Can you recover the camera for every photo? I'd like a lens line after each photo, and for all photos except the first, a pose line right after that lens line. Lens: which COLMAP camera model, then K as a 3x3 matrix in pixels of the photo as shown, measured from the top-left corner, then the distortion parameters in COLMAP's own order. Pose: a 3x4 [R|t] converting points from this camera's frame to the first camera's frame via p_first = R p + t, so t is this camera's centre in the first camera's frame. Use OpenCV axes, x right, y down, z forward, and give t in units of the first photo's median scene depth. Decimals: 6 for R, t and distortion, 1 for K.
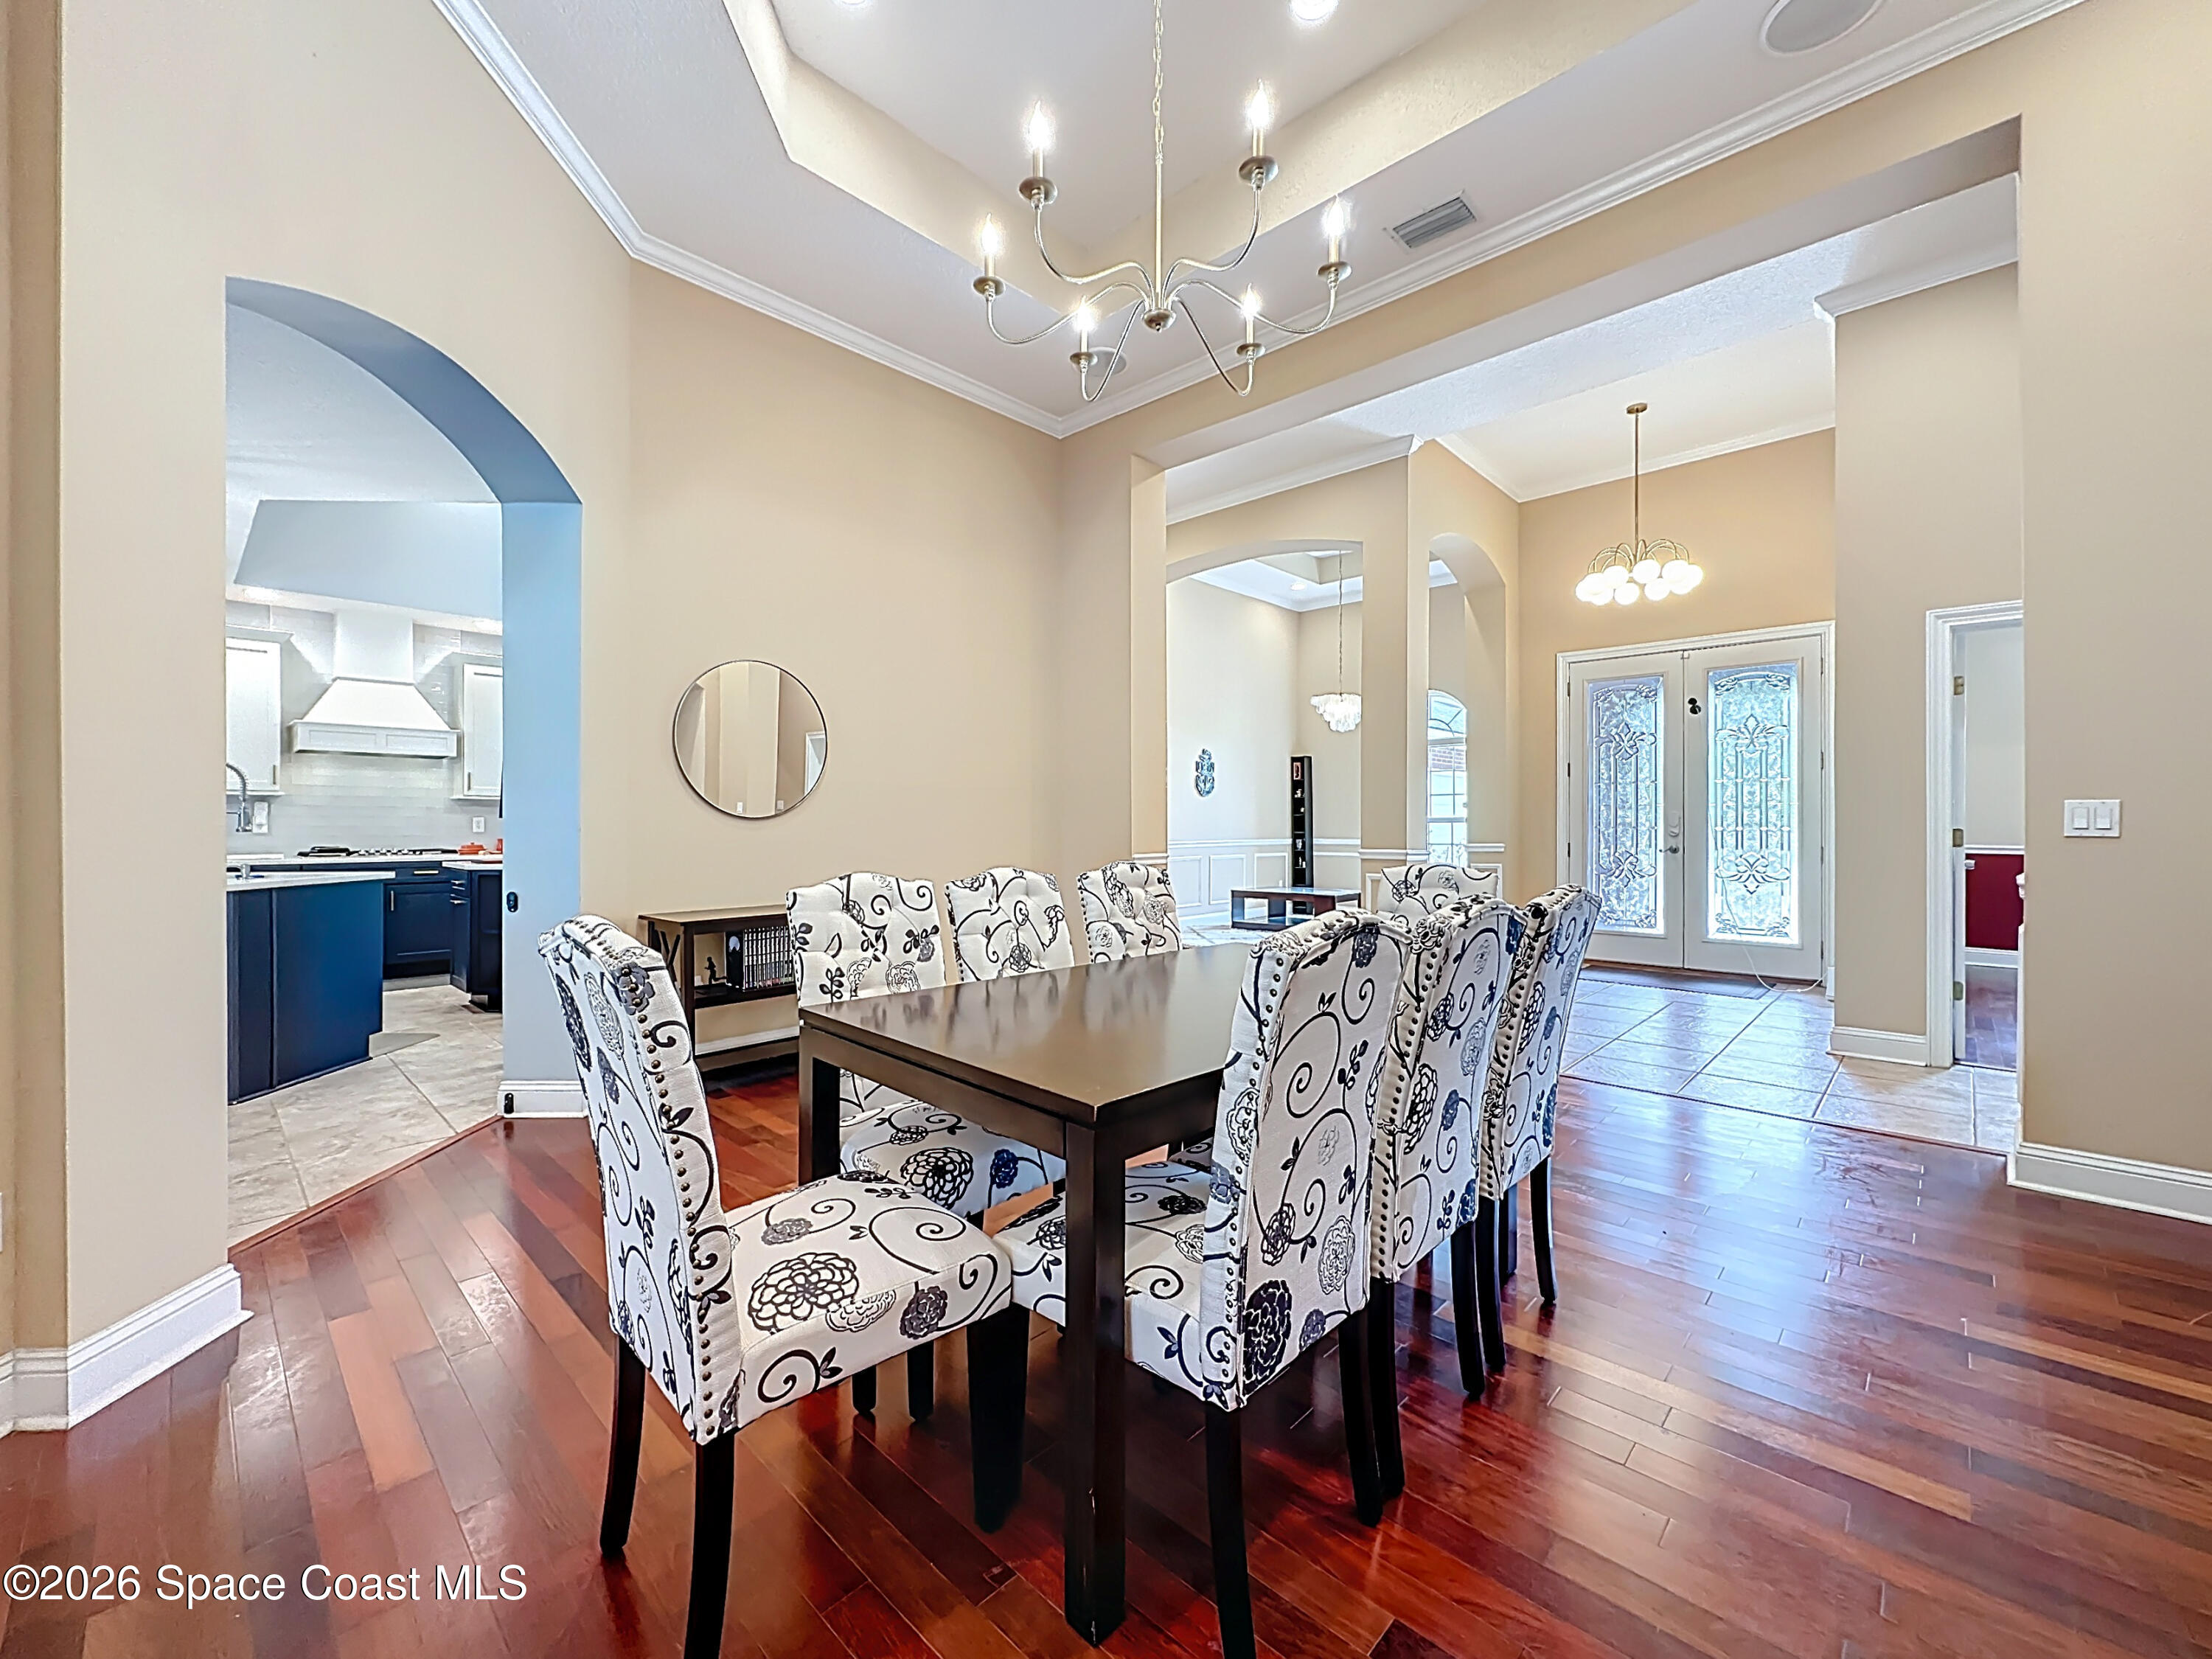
lens RADIAL K [[882.2, 0, 1106.0], [0, 882.2, 829.5], [0, 0, 1]] dist [0.000198, 0.000056]
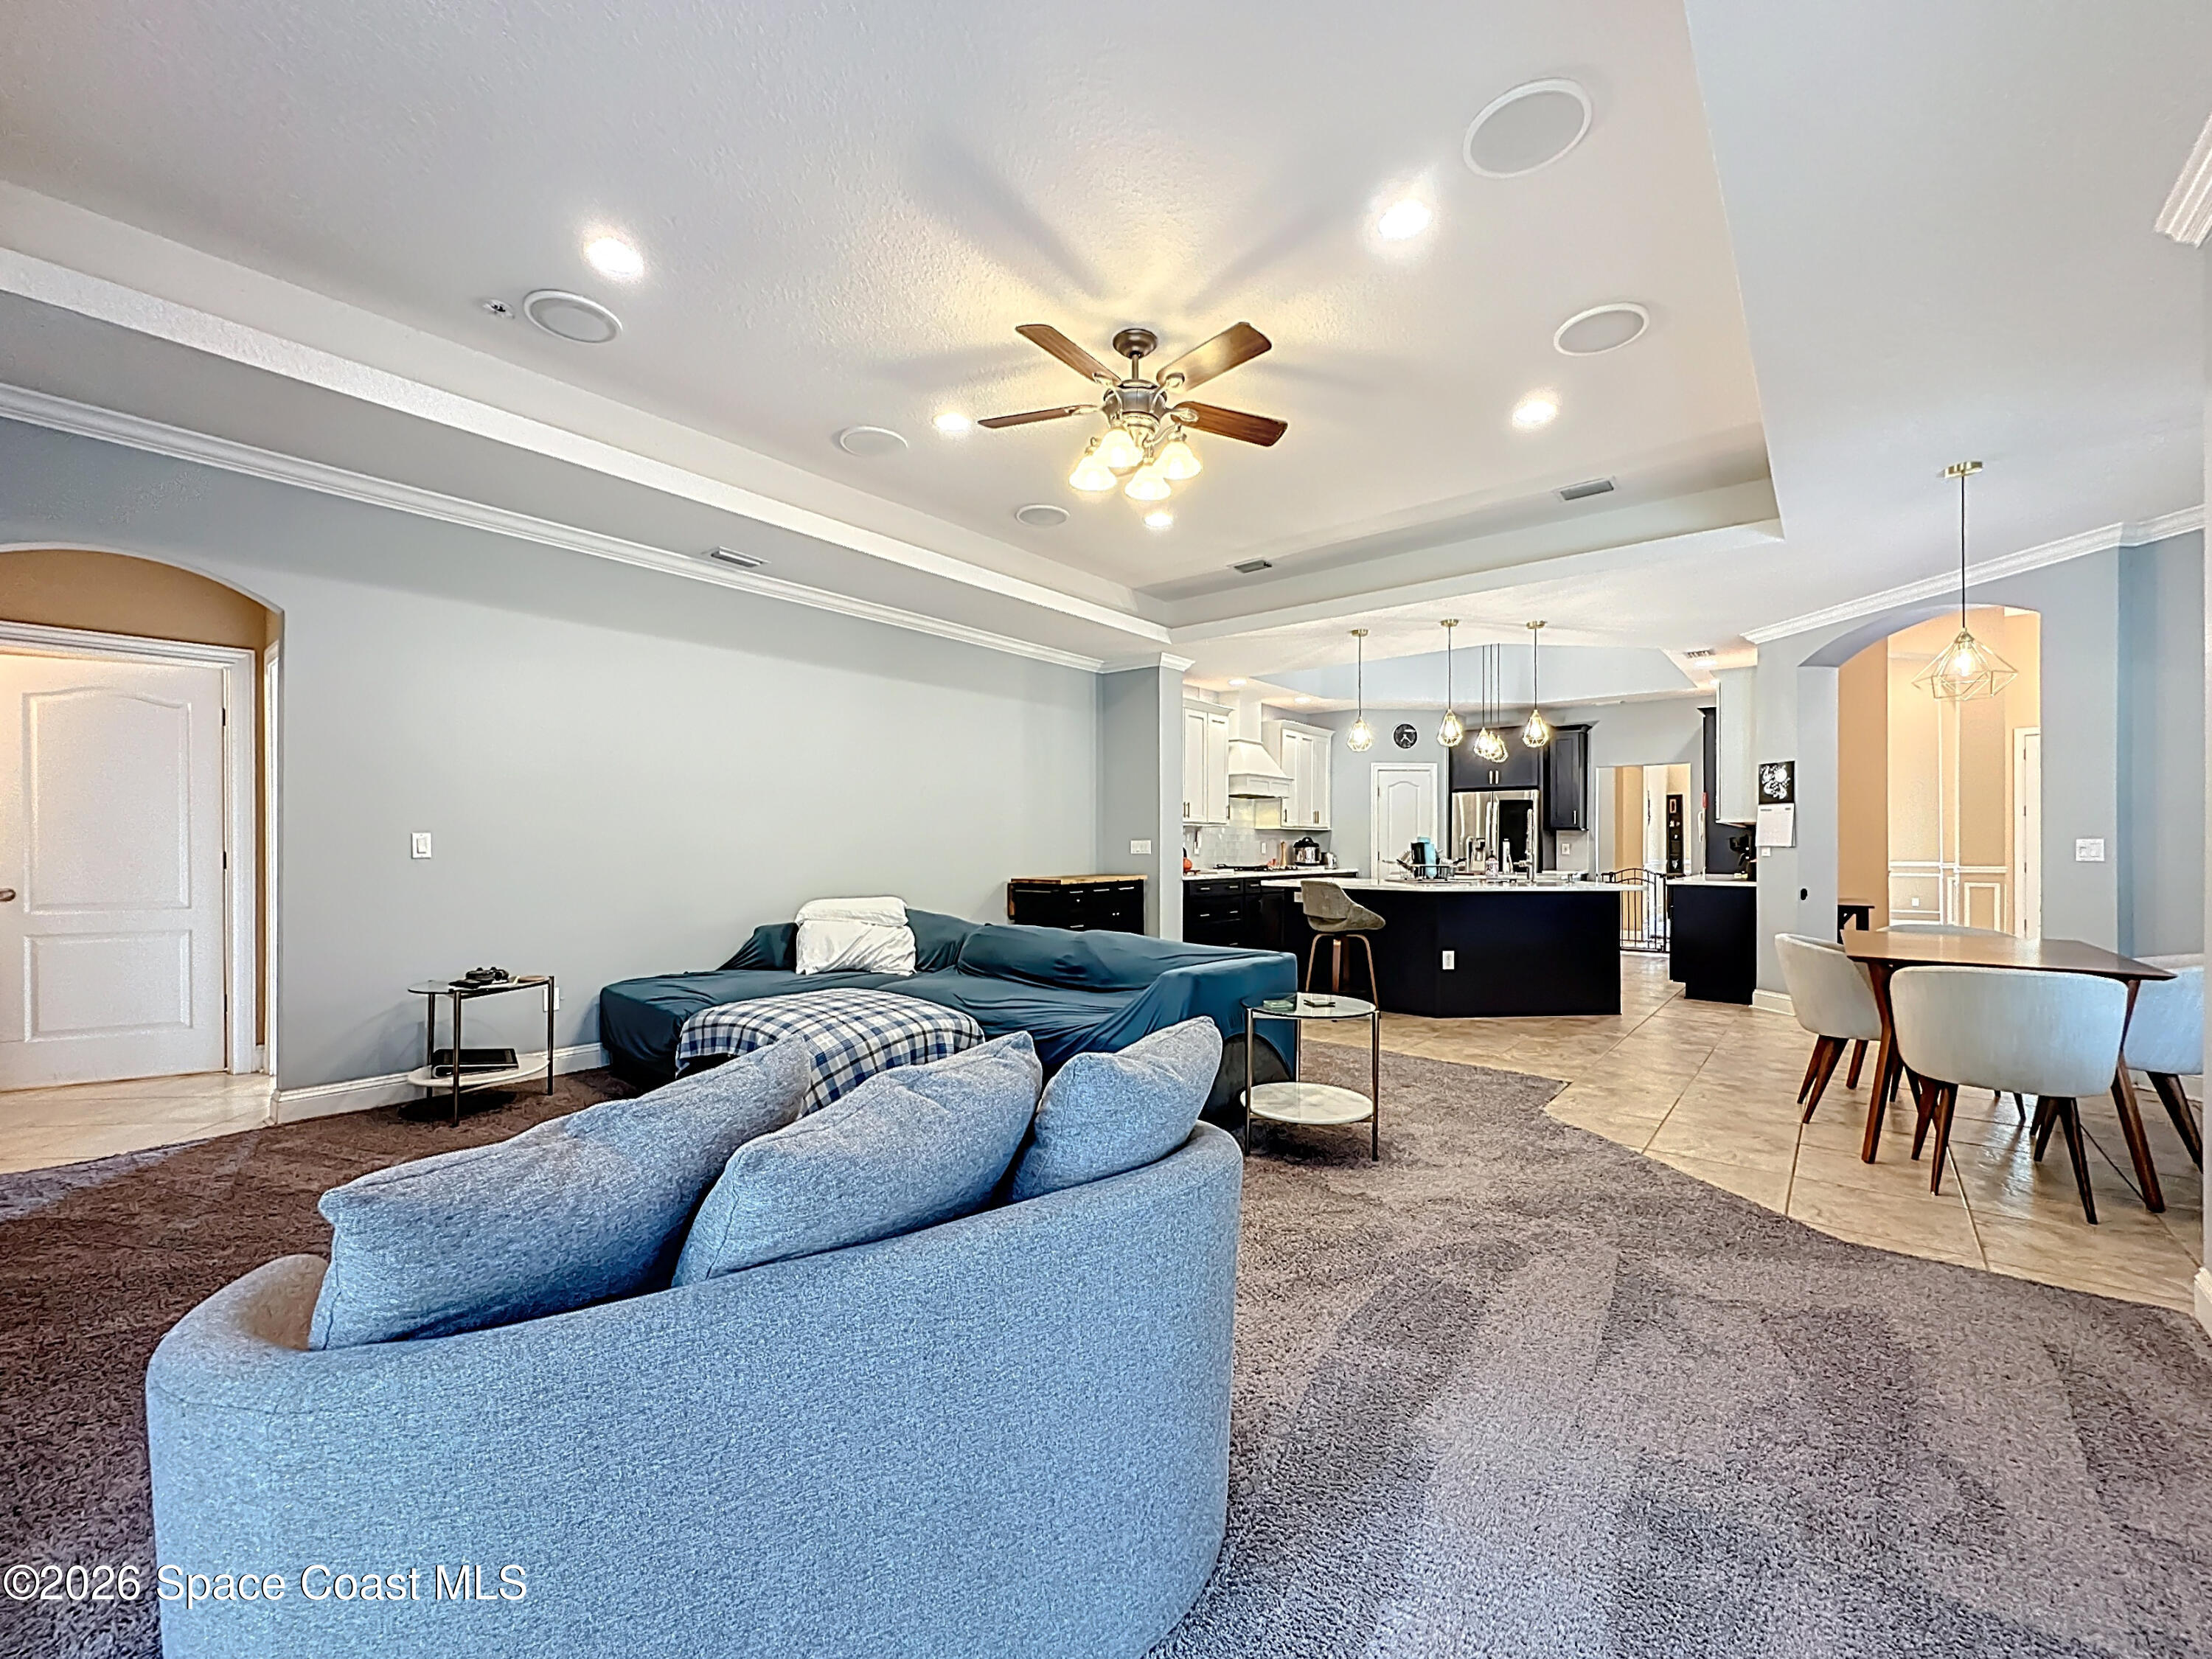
lens RADIAL K [[893.0, 0, 1101.7], [0, 893.0, 840.1], [0, 0, 1]] dist [-0.000873, -0.000031]
pose [[0.997201, 0.005300, 0.074576, -1.089826], [-0.004697, 0.999955, -0.008265, -0.005025], [-0.074616, 0.007892, 0.997181, -0.333848]]
